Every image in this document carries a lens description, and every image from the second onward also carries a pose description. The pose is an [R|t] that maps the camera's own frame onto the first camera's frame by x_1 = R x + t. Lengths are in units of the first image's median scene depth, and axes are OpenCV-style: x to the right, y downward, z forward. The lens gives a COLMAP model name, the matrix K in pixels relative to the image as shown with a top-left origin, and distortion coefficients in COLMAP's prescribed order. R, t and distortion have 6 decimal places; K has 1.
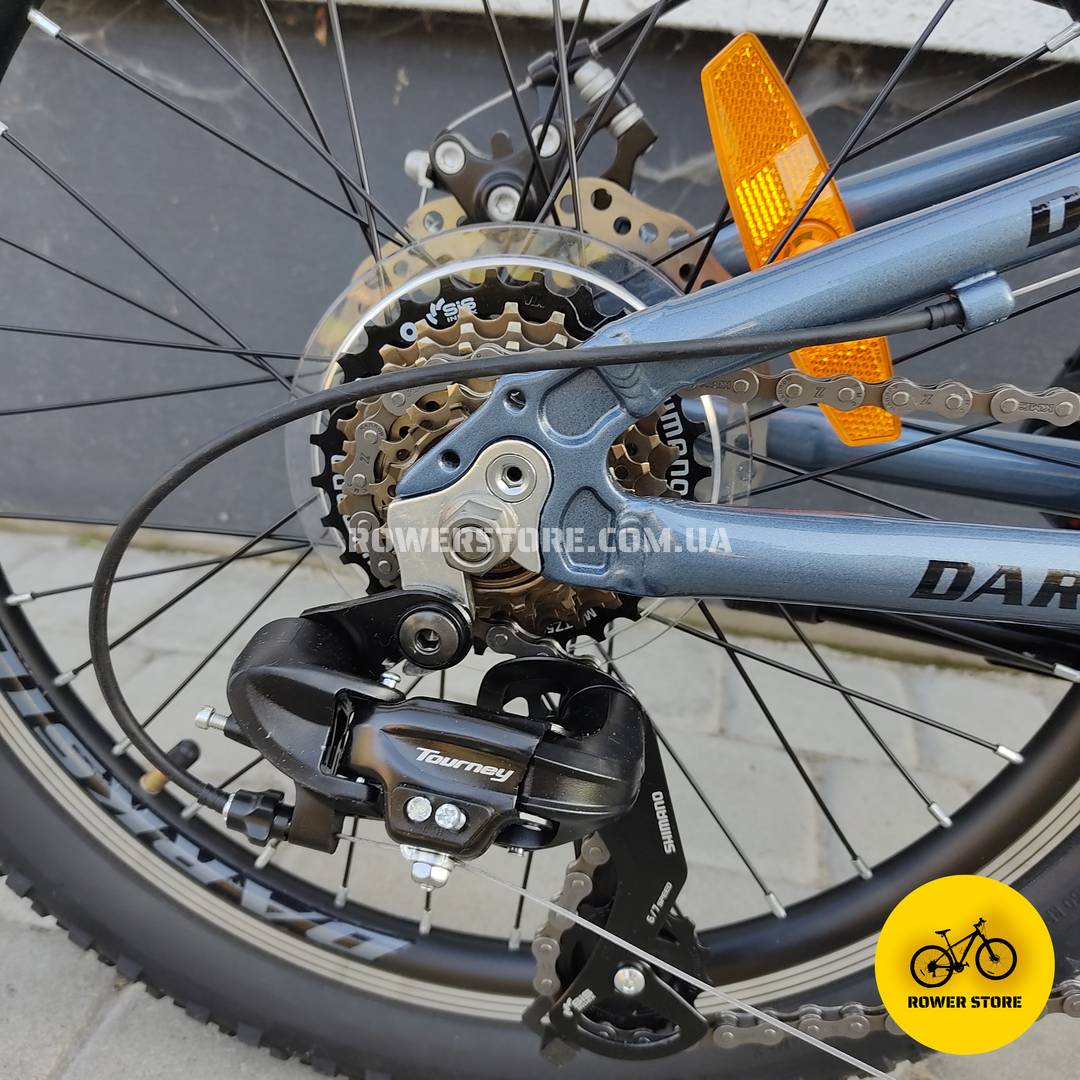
lens RADIAL K [[1115.8, 0, 535.8], [0, 1115.8, 546.7], [0, 0, 1]] dist [0.040861, 0.000000]
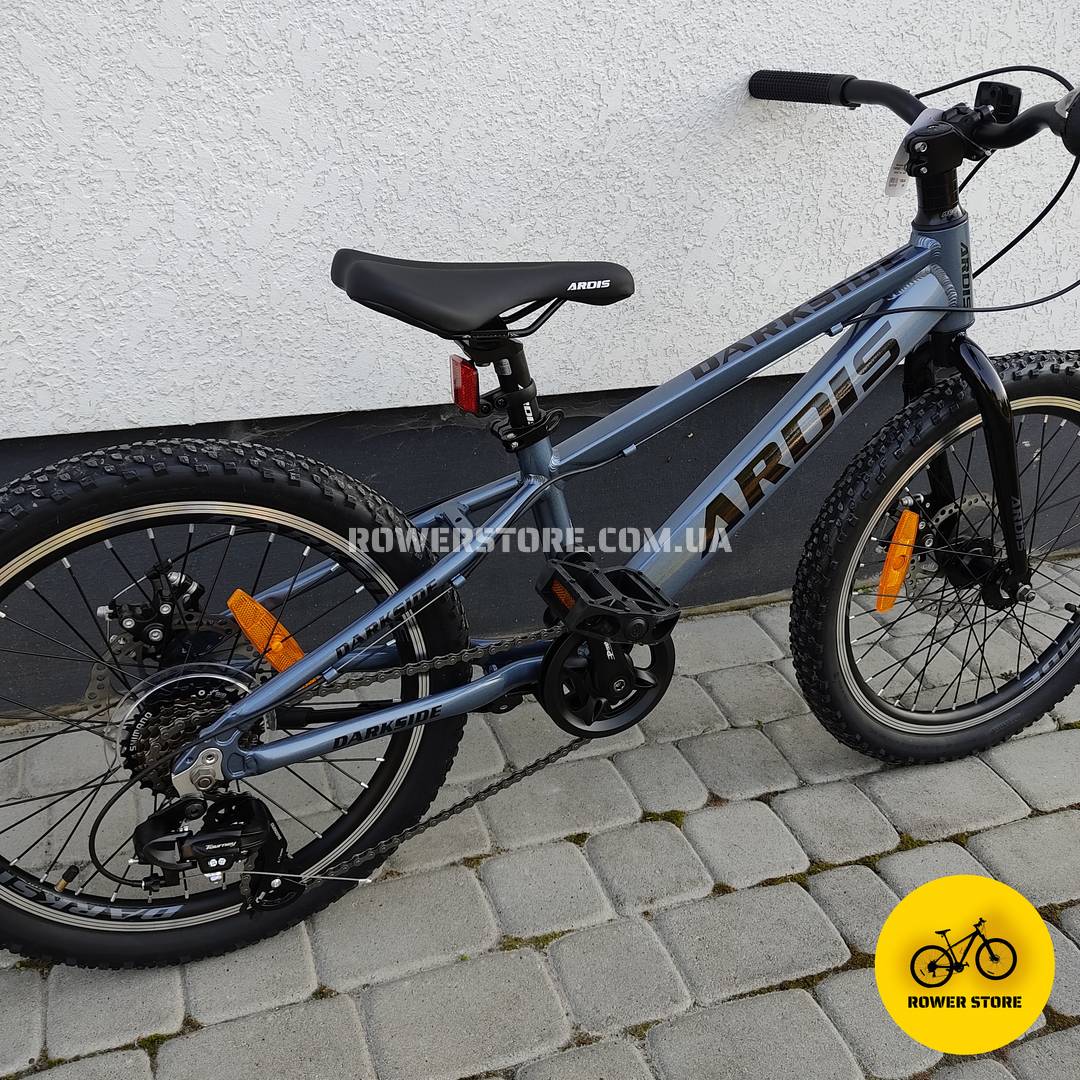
lens RADIAL K [[1115.8, 0, 559.7], [0, 1115.8, 546.0], [0, 0, 1]] dist [0.040861, 0.000000]
pose [[0.860134, -0.262742, 0.437192, -0.329914], [0.207411, 0.963226, 0.170813, -0.807440], [-0.465994, -0.056244, 0.882999, -1.882419]]
